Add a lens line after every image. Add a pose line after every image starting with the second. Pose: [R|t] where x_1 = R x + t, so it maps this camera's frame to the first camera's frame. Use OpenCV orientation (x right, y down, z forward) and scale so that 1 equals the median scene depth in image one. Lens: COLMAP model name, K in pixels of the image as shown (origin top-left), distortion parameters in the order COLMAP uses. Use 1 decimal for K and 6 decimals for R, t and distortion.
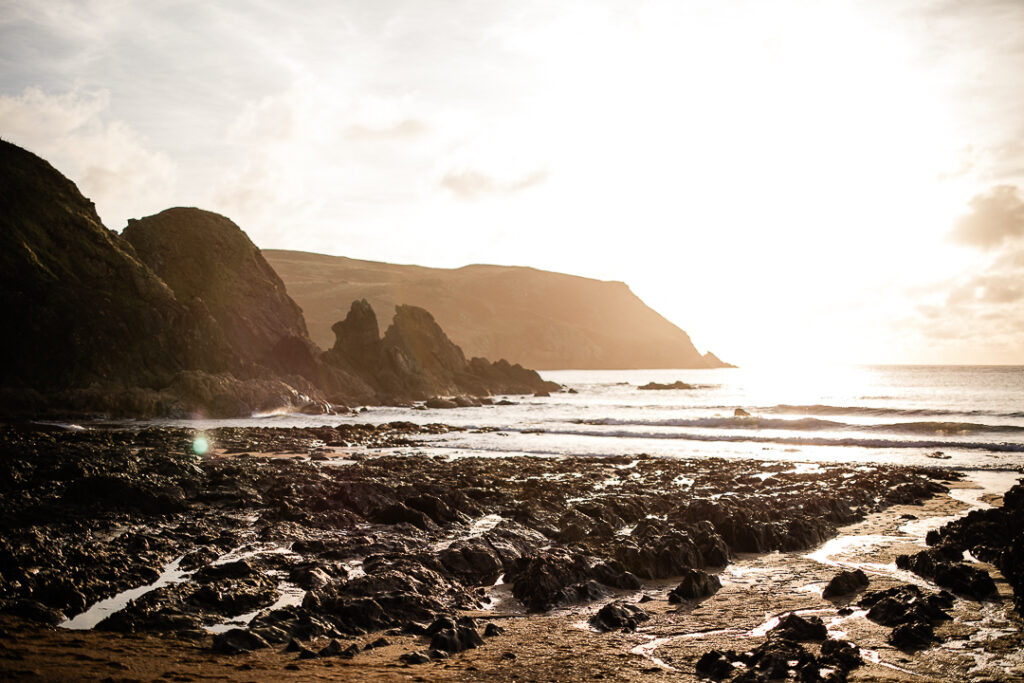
lens RADIAL K [[1510.5, 0, 491.5], [0, 1510.5, 340.4], [0, 0, 1]] dist [-0.087967, 0.051537]
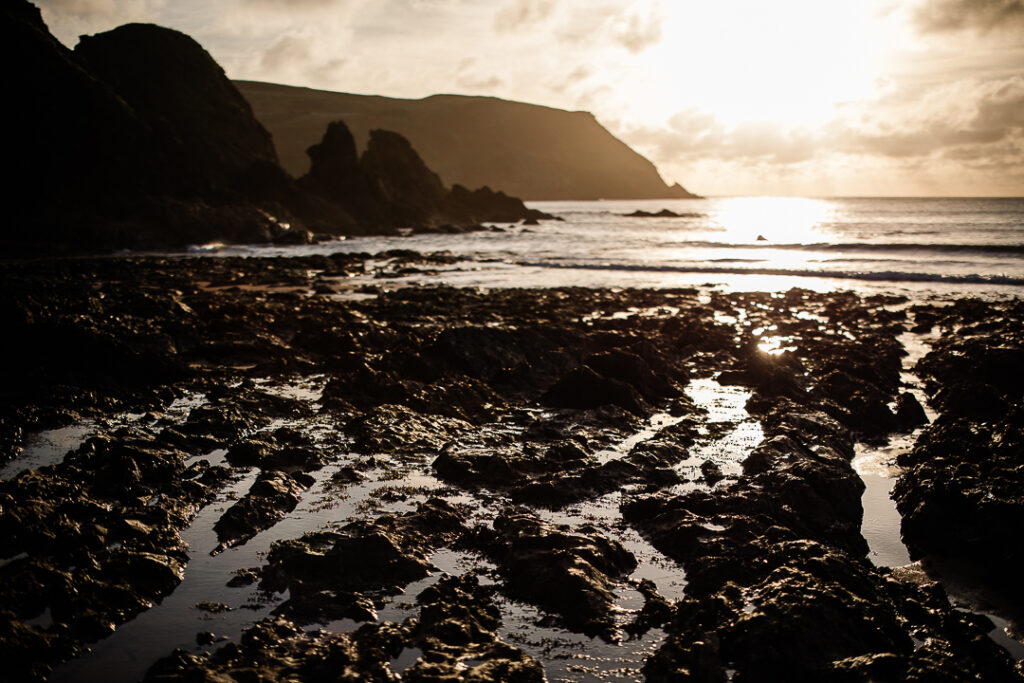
lens RADIAL K [[1473.5, 0, 512.0], [0, 1473.5, 341.5], [0, 0, 1]] dist [-0.098927, 0.388287]
pose [[0.998986, -0.010211, 0.043858, -0.025943], [0.005226, 0.993660, 0.112305, 0.008584], [-0.044727, -0.111962, 0.992705, 0.106958]]
